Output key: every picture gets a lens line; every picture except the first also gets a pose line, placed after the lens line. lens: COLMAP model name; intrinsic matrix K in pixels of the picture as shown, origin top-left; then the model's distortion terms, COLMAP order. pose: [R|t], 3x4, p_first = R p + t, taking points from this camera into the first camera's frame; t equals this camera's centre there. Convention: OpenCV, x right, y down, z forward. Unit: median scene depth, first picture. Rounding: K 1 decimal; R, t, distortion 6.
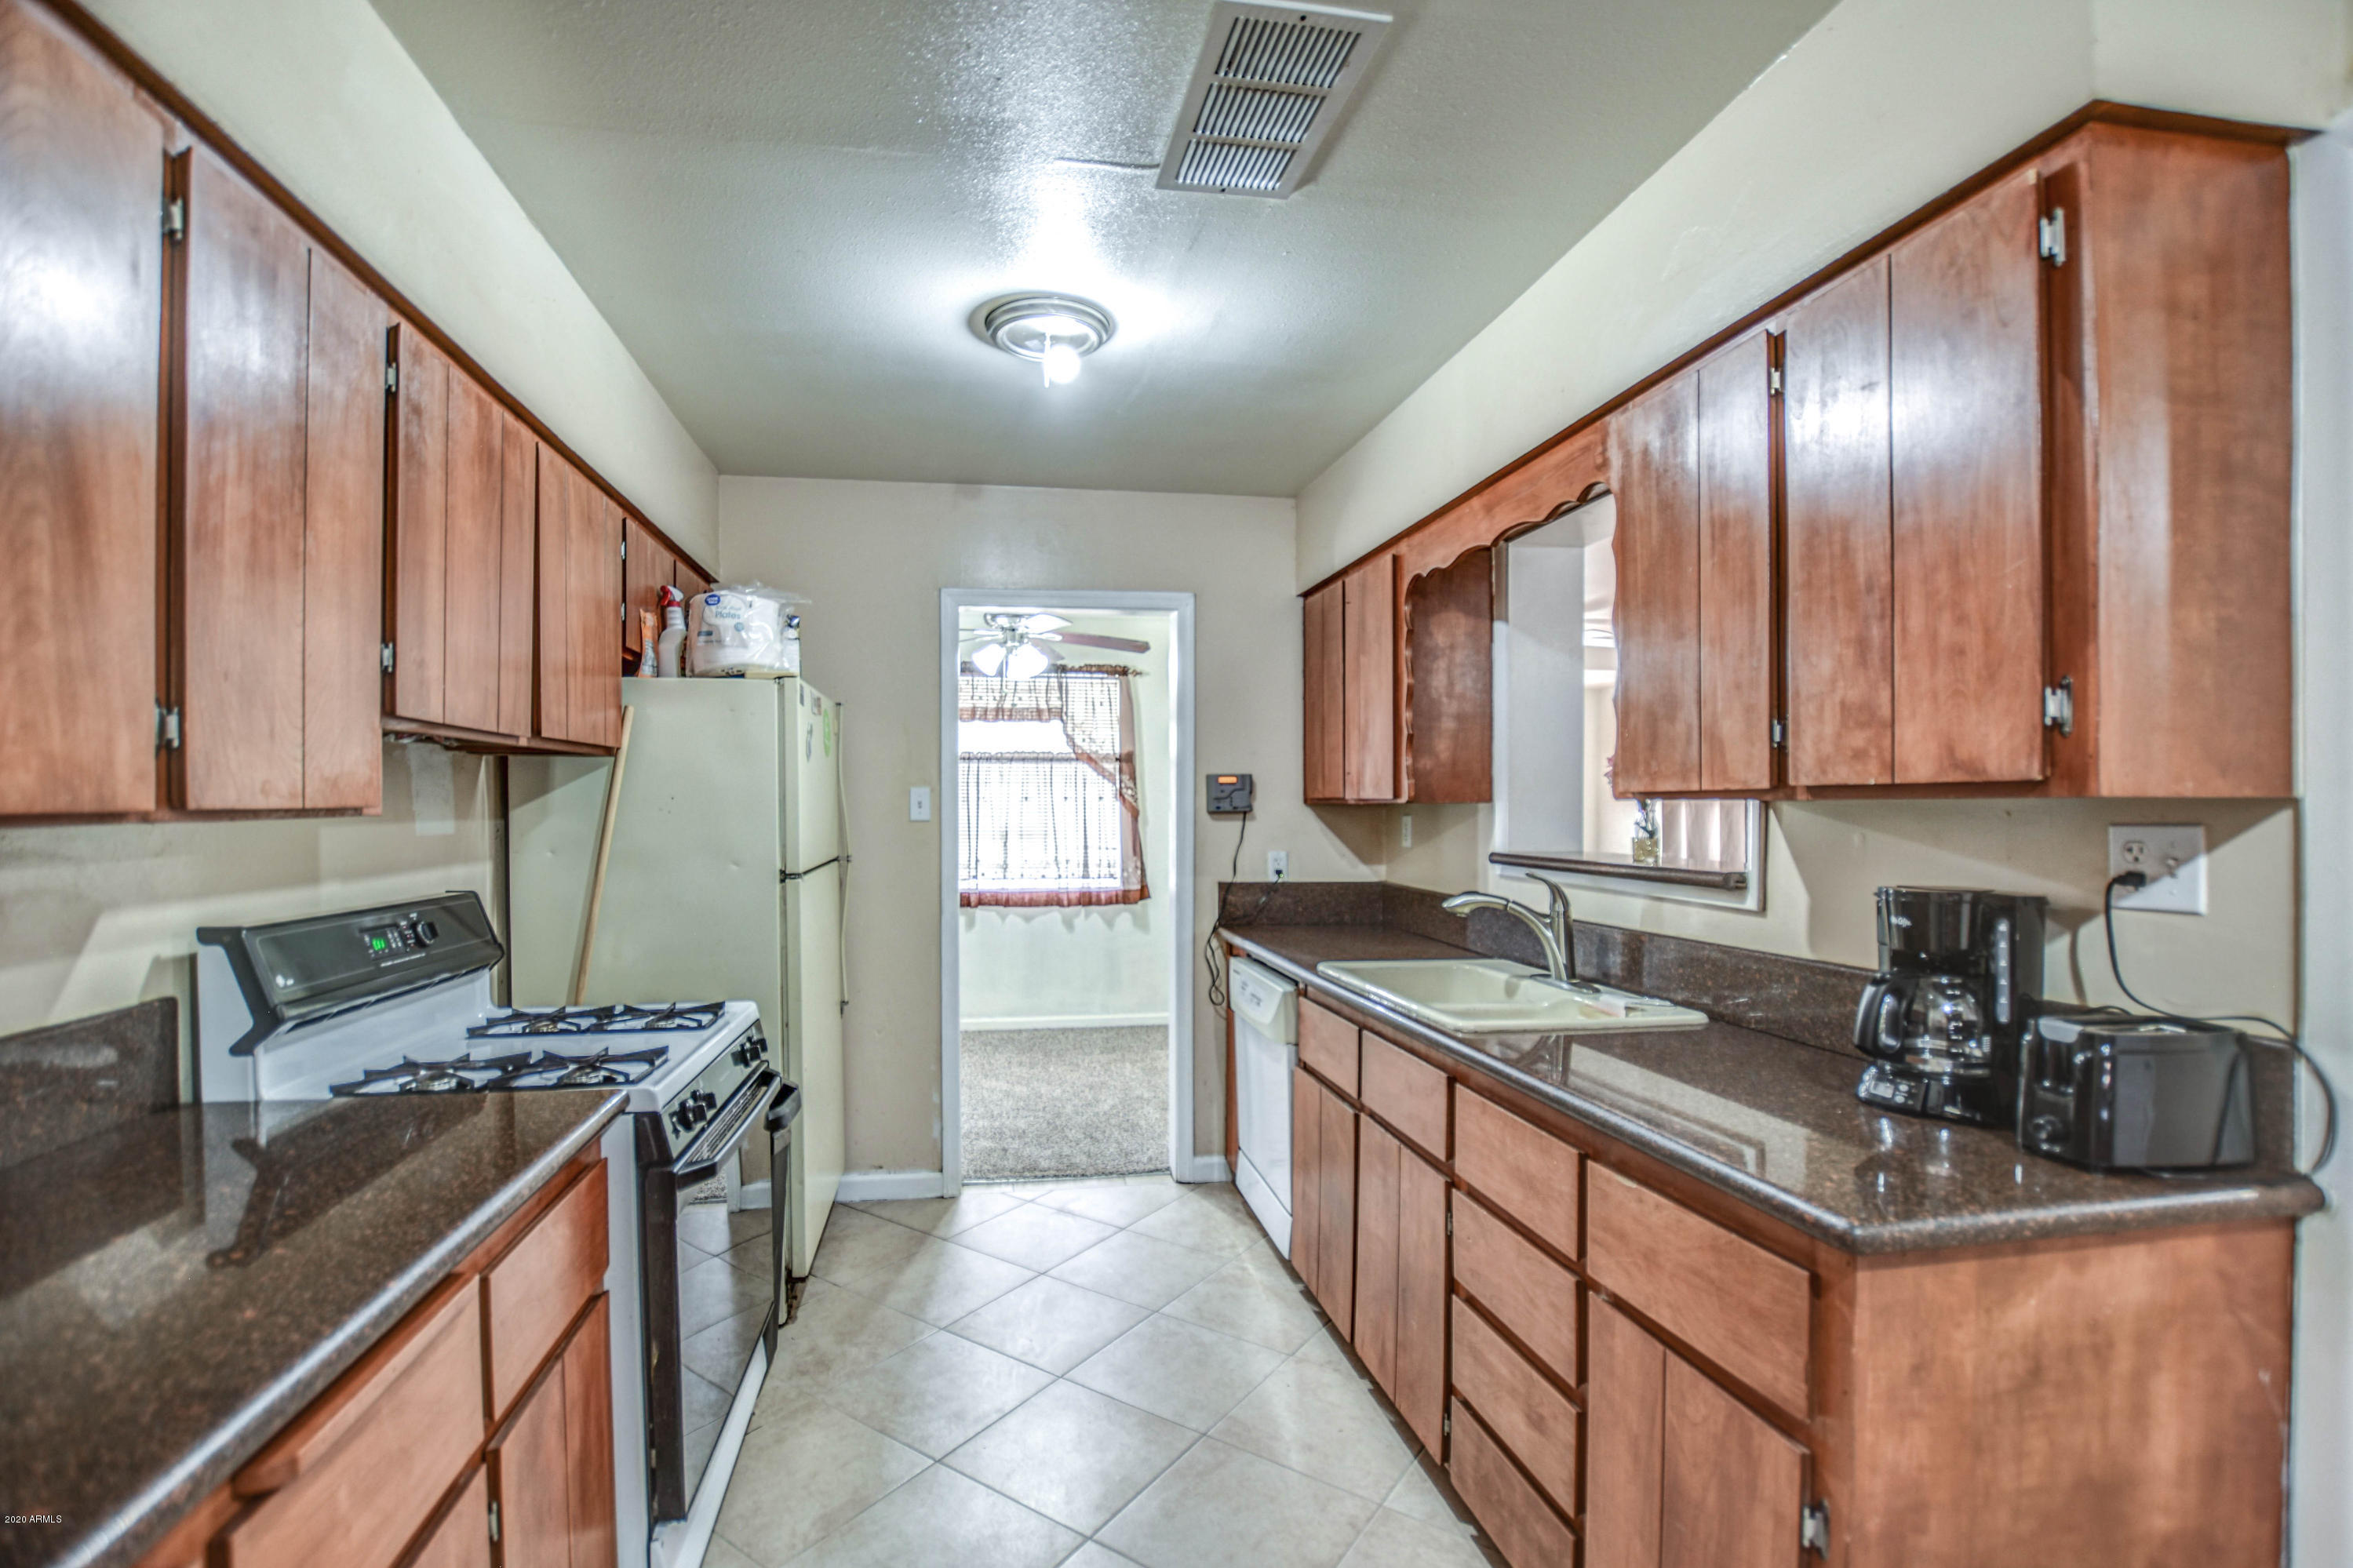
lens RADIAL K [[987.2, 0, 1098.5], [0, 987.2, 793.3], [0, 0, 1]] dist [-0.026374, 0.003253]
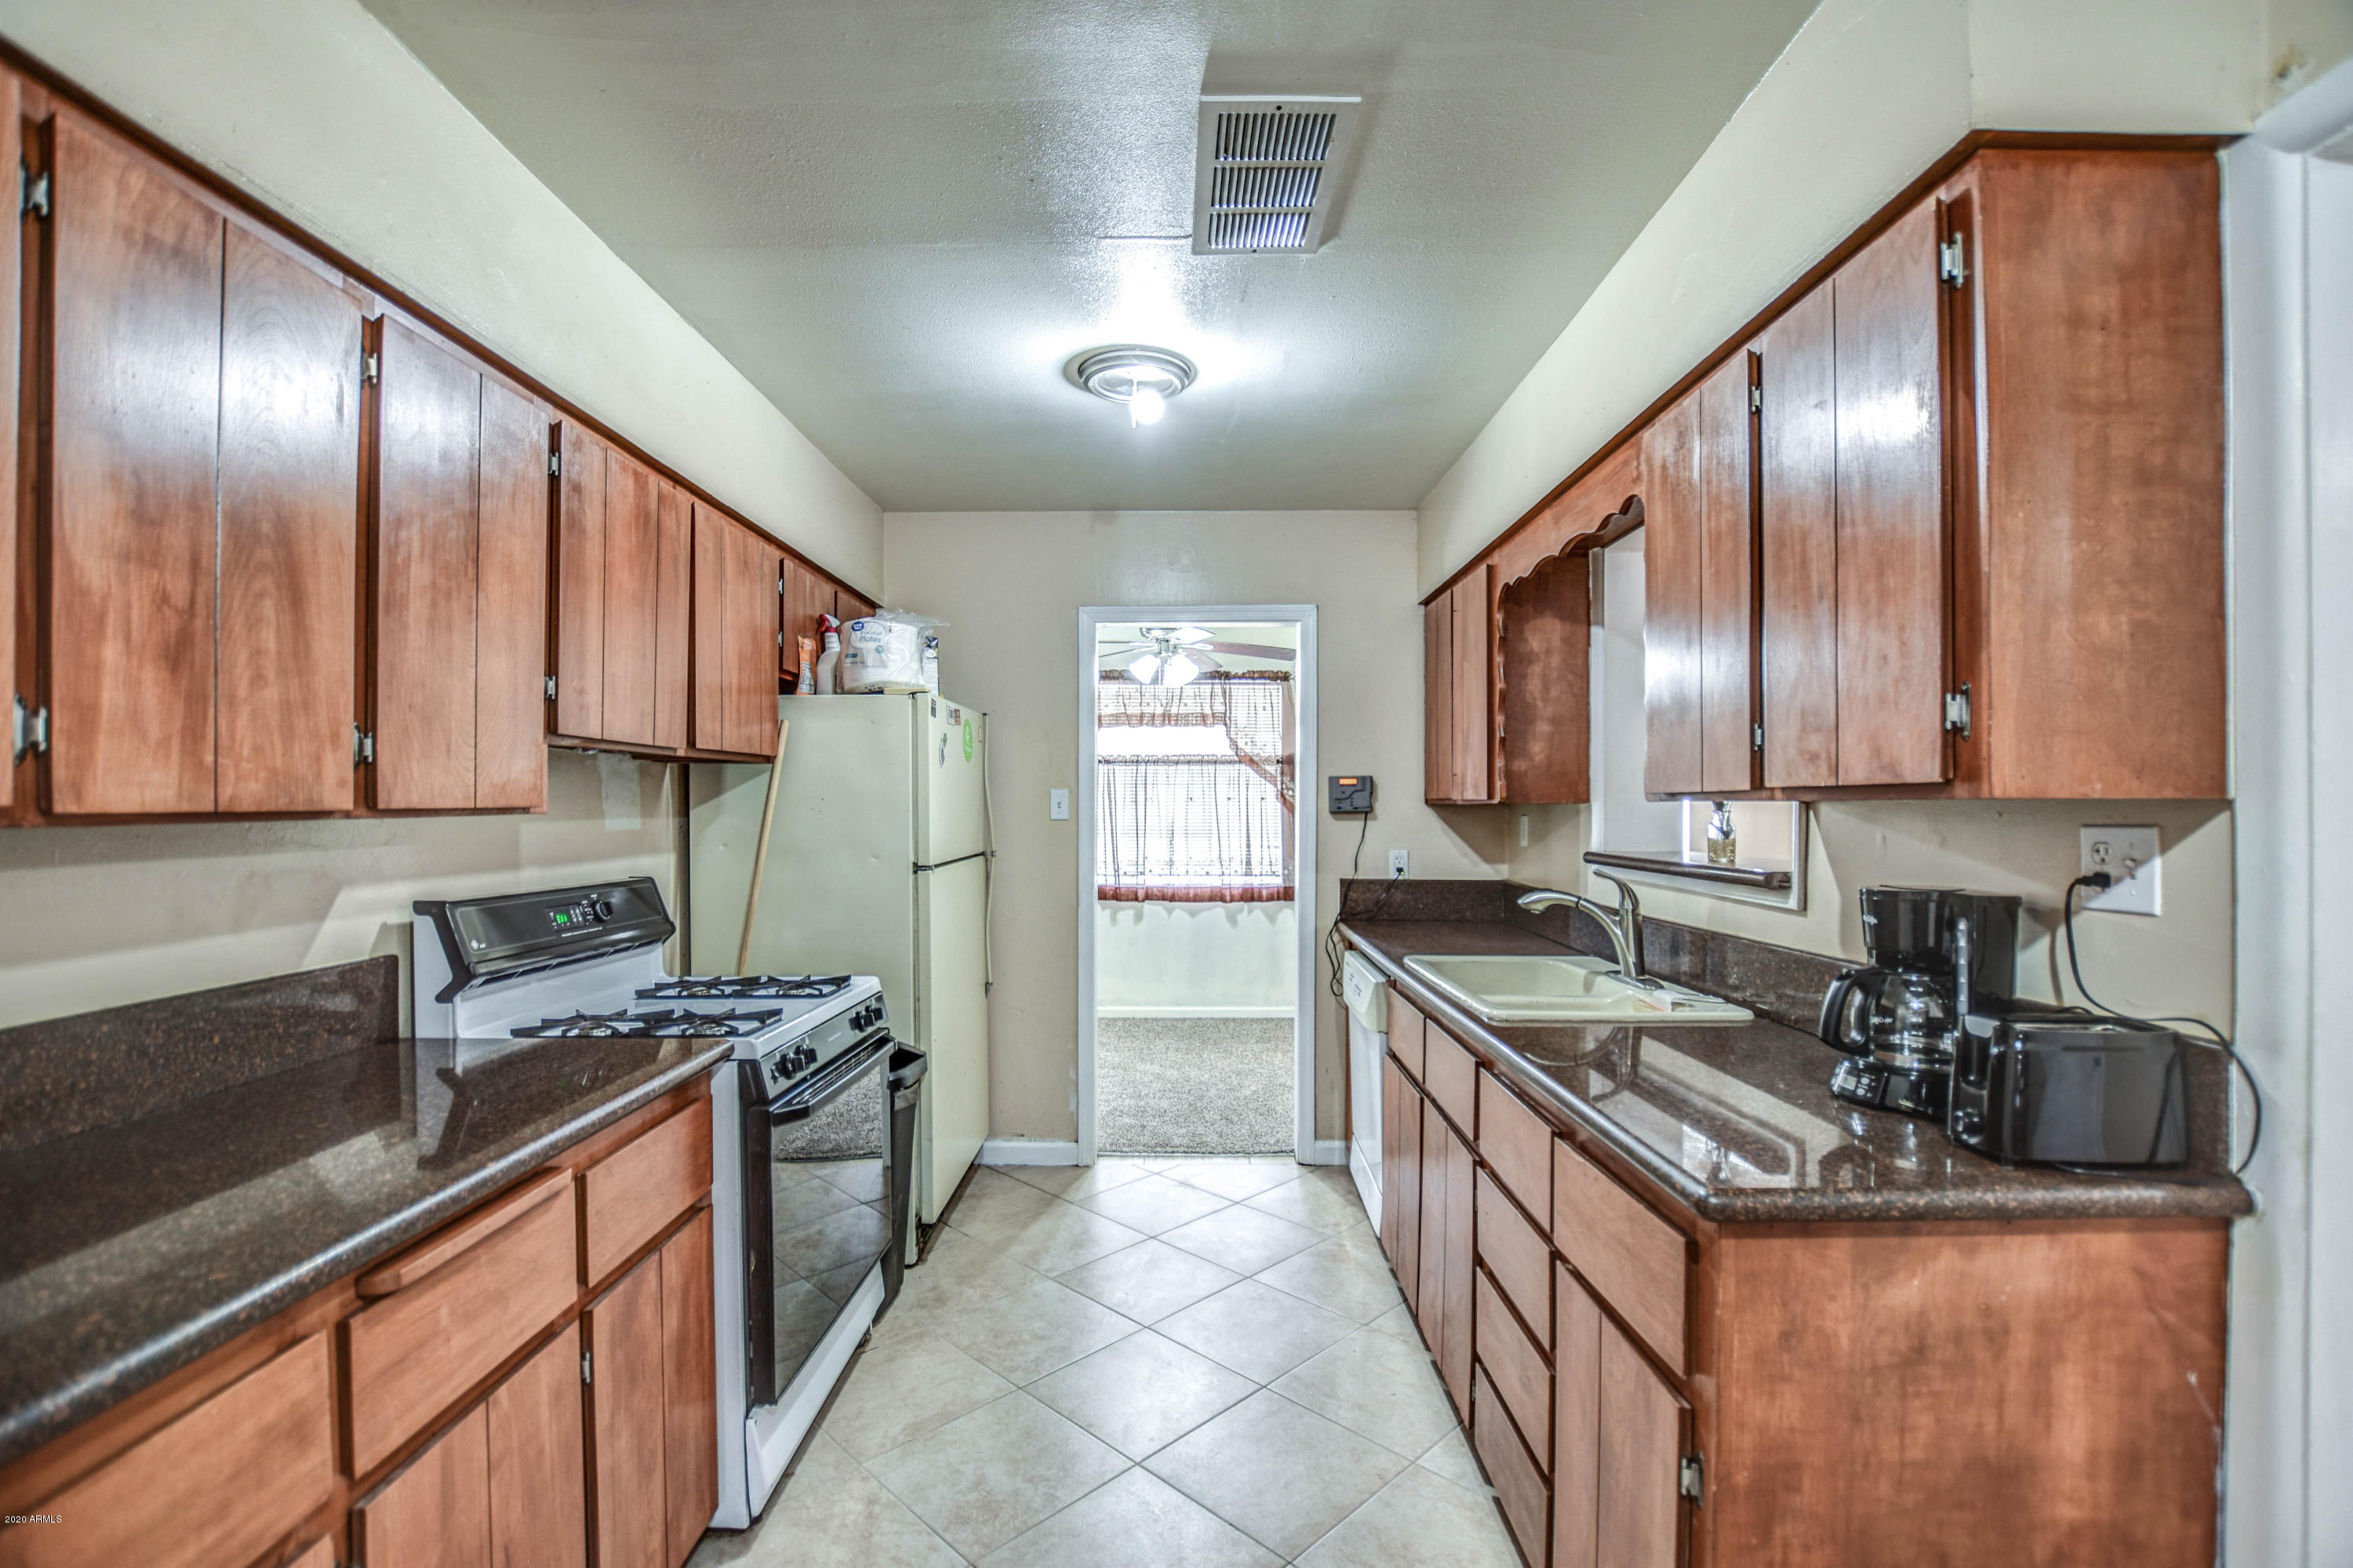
lens RADIAL K [[965.3, 0, 1176.5], [0, 965.3, 784.0], [0, 0, 1]] dist [-0.027429, 0.003947]
pose [[0.989919, -0.002676, -0.141609, 0.226626], [0.001251, 0.999948, -0.010151, -0.001881], [0.141629, 0.009871, 0.989871, -0.095439]]
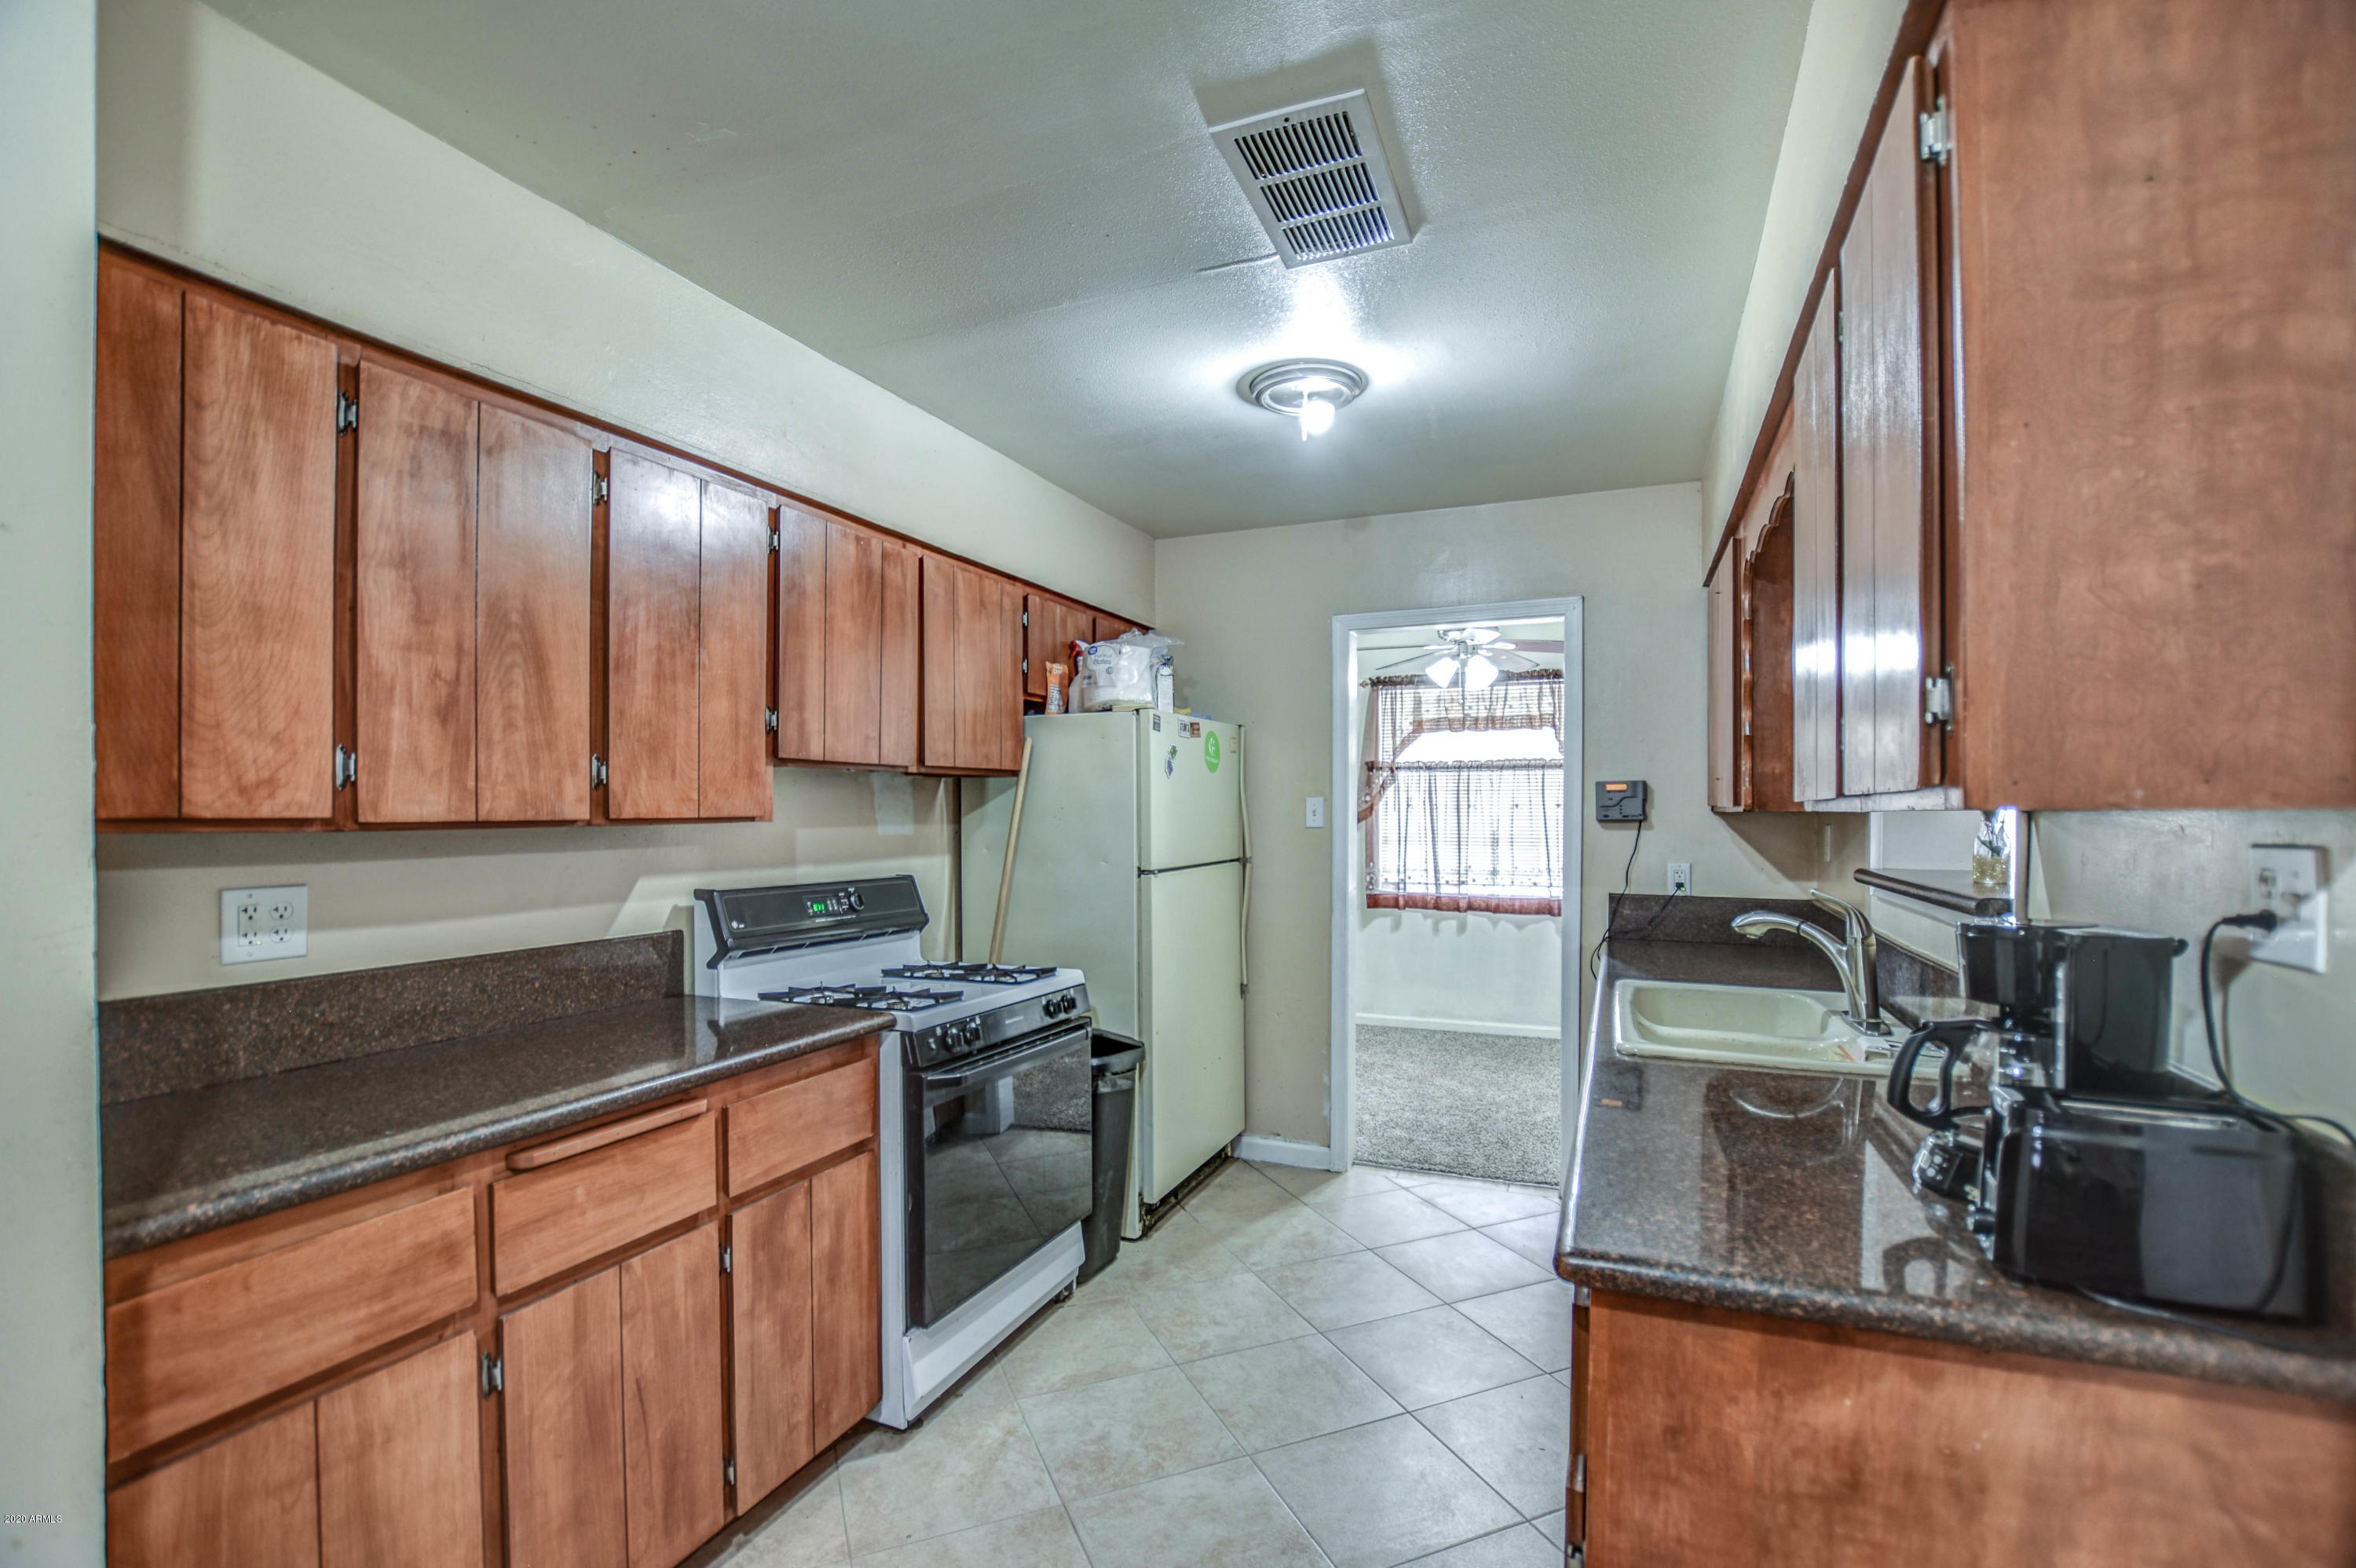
lens RADIAL K [[980.0, 0, 1249.6], [0, 980.0, 791.4], [0, 0, 1]] dist [-0.032429, 0.007489]
pose [[0.878314, -0.010251, -0.477975, 0.643382], [0.006343, 0.999932, -0.009788, -0.005582], [0.478043, 0.005565, 0.878319, -0.003946]]
